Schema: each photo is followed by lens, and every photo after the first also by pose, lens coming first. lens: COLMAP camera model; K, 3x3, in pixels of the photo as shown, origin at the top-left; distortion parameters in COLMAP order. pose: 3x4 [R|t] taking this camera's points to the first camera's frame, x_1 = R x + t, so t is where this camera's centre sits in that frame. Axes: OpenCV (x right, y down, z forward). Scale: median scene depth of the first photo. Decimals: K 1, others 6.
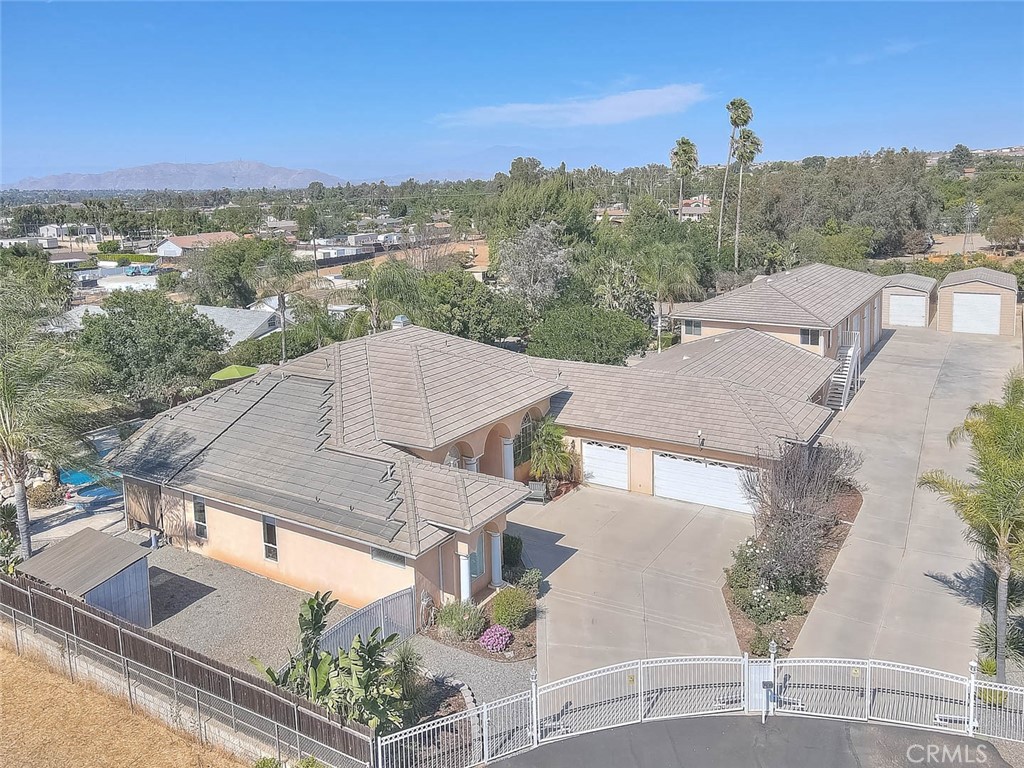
lens RADIAL K [[778.9, 0, 546.2], [0, 778.9, 384.8], [0, 0, 1]] dist [0.006661, 0.004280]
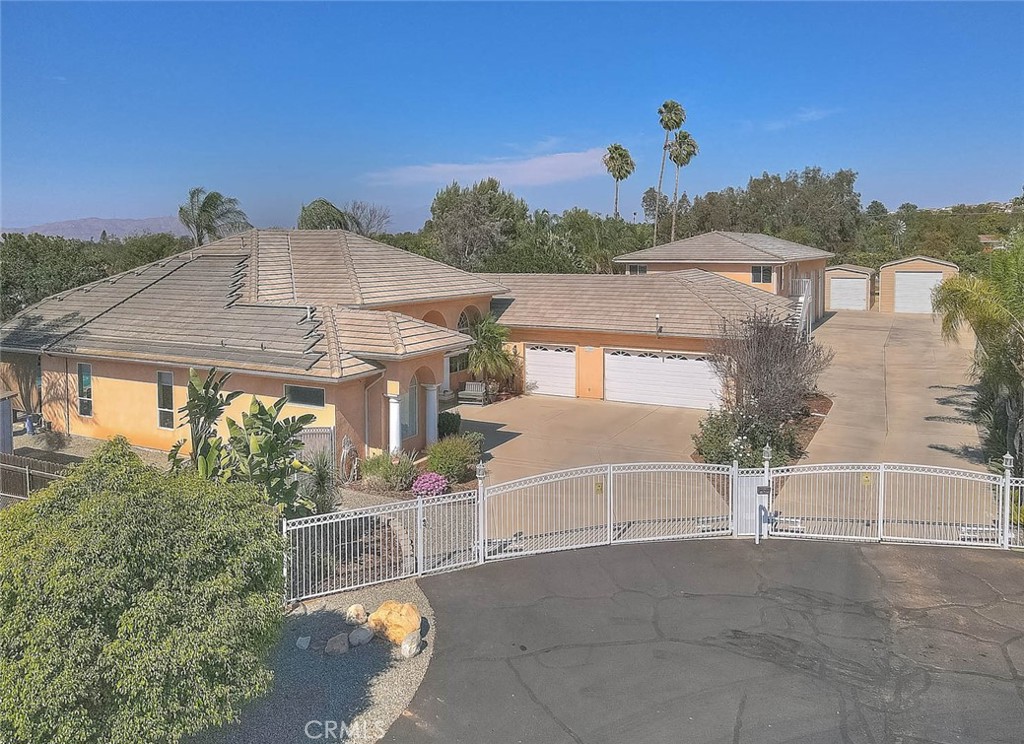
lens RADIAL K [[783.4, 0, 512.0], [0, 783.4, 372.0], [0, 0, 1]] dist [-0.013199, 0.046925]
pose [[0.998665, 0.015827, 0.049174, -0.017375], [-0.011820, 0.996666, -0.080733, 0.227513], [-0.050288, 0.080044, 0.995522, 0.123088]]
